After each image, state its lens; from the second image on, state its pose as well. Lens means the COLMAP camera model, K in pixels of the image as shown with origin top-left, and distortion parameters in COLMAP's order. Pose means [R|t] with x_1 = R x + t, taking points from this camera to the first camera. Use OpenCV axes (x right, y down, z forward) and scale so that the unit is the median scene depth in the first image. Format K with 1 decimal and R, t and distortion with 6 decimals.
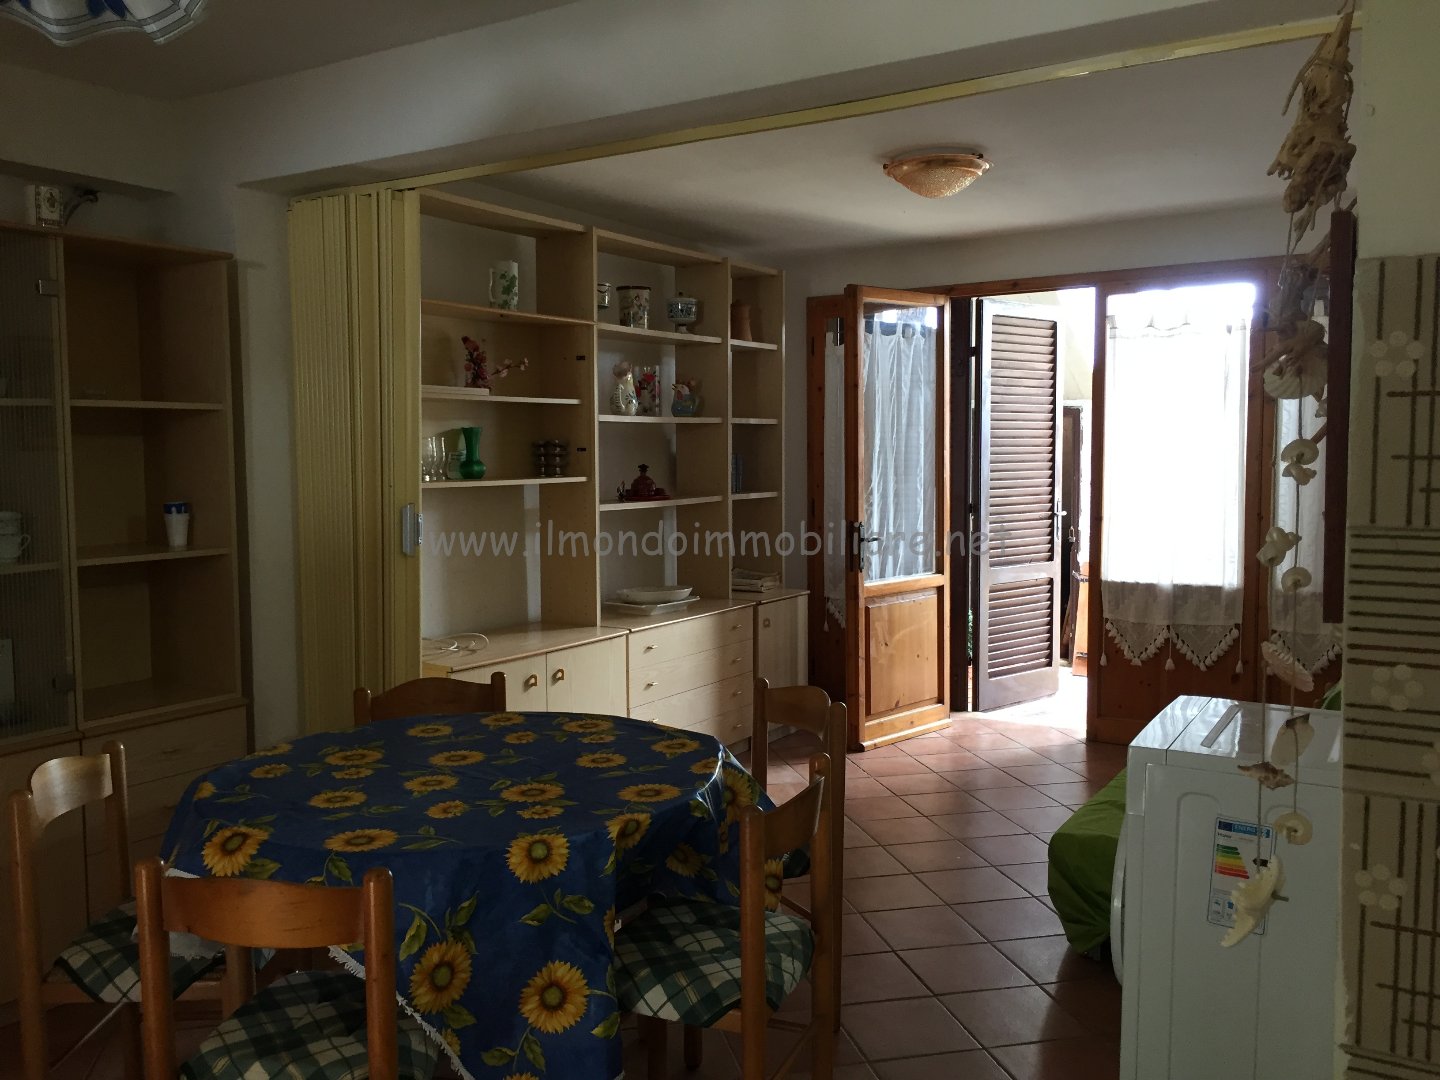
lens RADIAL K [[1237.4, 0, 721.7], [0, 1237.4, 535.3], [0, 0, 1]] dist [0.060204, -0.079431]
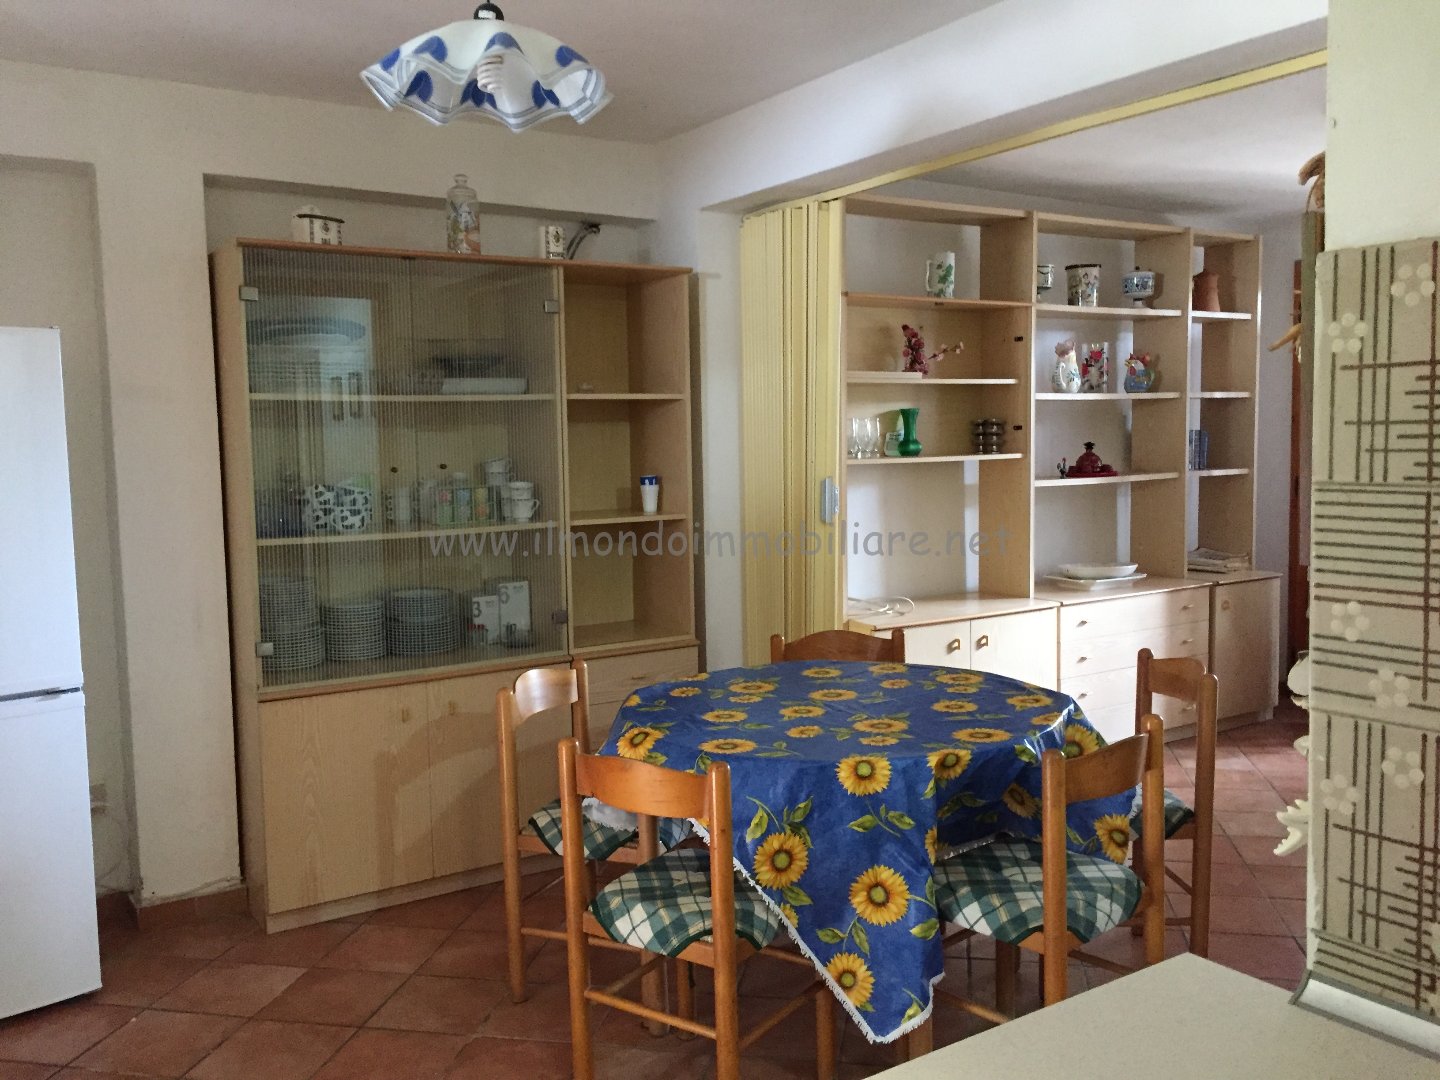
lens RADIAL K [[1237.4, 0, 717.8], [0, 1237.4, 537.6], [0, 0, 1]] dist [0.060204, -0.079431]
pose [[0.911259, 0.022566, -0.411215, 0.140241], [-0.015406, 0.999667, 0.020719, 0.008511], [0.411545, -0.012545, 0.911303, -0.085654]]
